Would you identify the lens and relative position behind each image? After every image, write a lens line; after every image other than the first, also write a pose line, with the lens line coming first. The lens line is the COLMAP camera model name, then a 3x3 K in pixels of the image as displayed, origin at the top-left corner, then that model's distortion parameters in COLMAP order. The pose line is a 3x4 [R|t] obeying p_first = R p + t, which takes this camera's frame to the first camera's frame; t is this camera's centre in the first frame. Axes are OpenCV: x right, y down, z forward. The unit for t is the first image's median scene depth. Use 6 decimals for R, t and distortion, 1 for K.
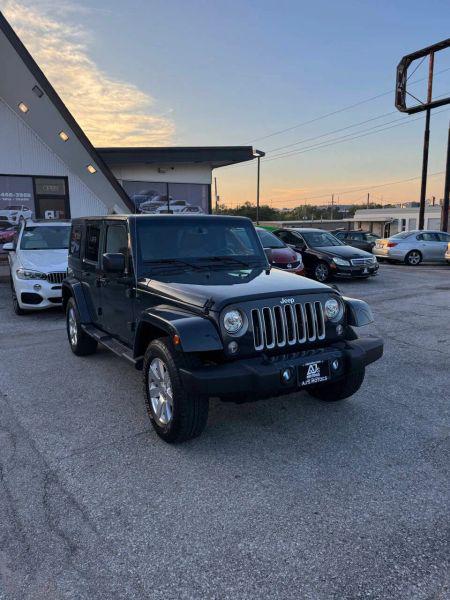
lens RADIAL K [[442.2, 0, 222.8], [0, 442.2, 299.8], [0, 0, 1]] dist [0.074205, -0.078614]
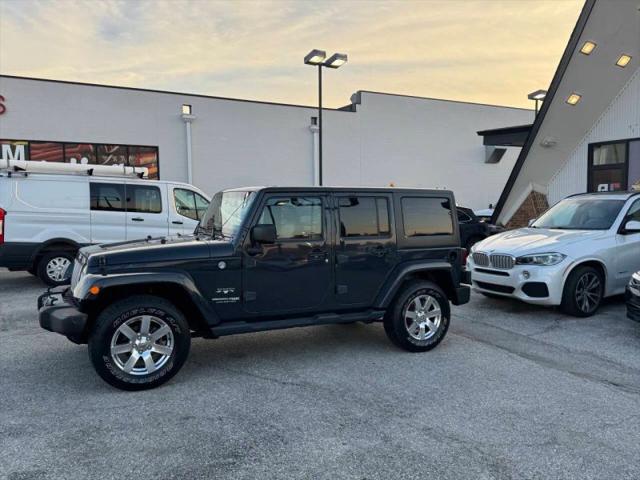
lens RADIAL K [[534.6, 0, 320.6], [0, 534.6, 239.4], [0, 0, 1]] dist [0.152453, -0.273745]
pose [[-0.041942, 0.067437, -0.996842, 0.841037], [-0.162250, 0.984016, 0.073396, -0.138736], [0.985858, 0.164816, -0.030330, 0.881458]]
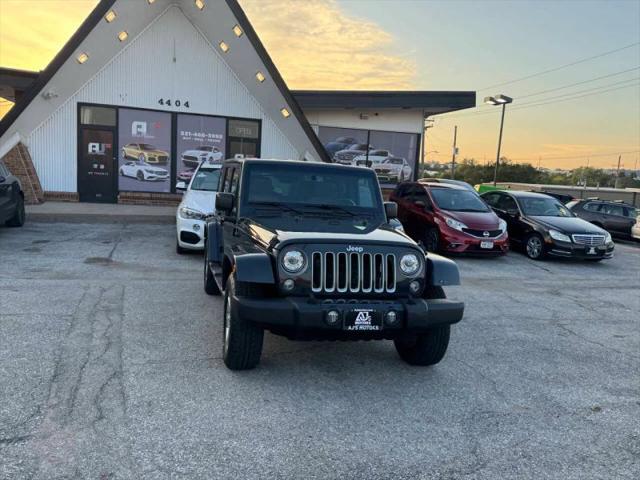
lens RADIAL K [[536.2, 0, 317.7], [0, 536.2, 240.9], [0, 0, 1]] dist [0.118149, -0.184136]
pose [[0.959972, 0.101946, -0.260886, 0.200132], [-0.115986, 0.992487, -0.038957, 0.021867], [0.254955, 0.067657, 0.964583, -0.111542]]
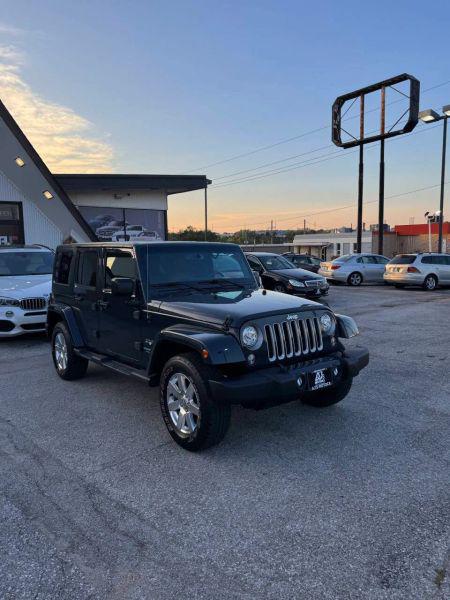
lens RADIAL K [[440.2, 0, 230.2], [0, 440.2, 299.3], [0, 0, 1]] dist [0.098226, -0.123808]
pose [[0.989136, -0.021579, 0.145409, -0.092028], [0.029343, 0.998244, -0.051459, 0.005360], [-0.144043, 0.055167, 0.988033, -0.053355]]
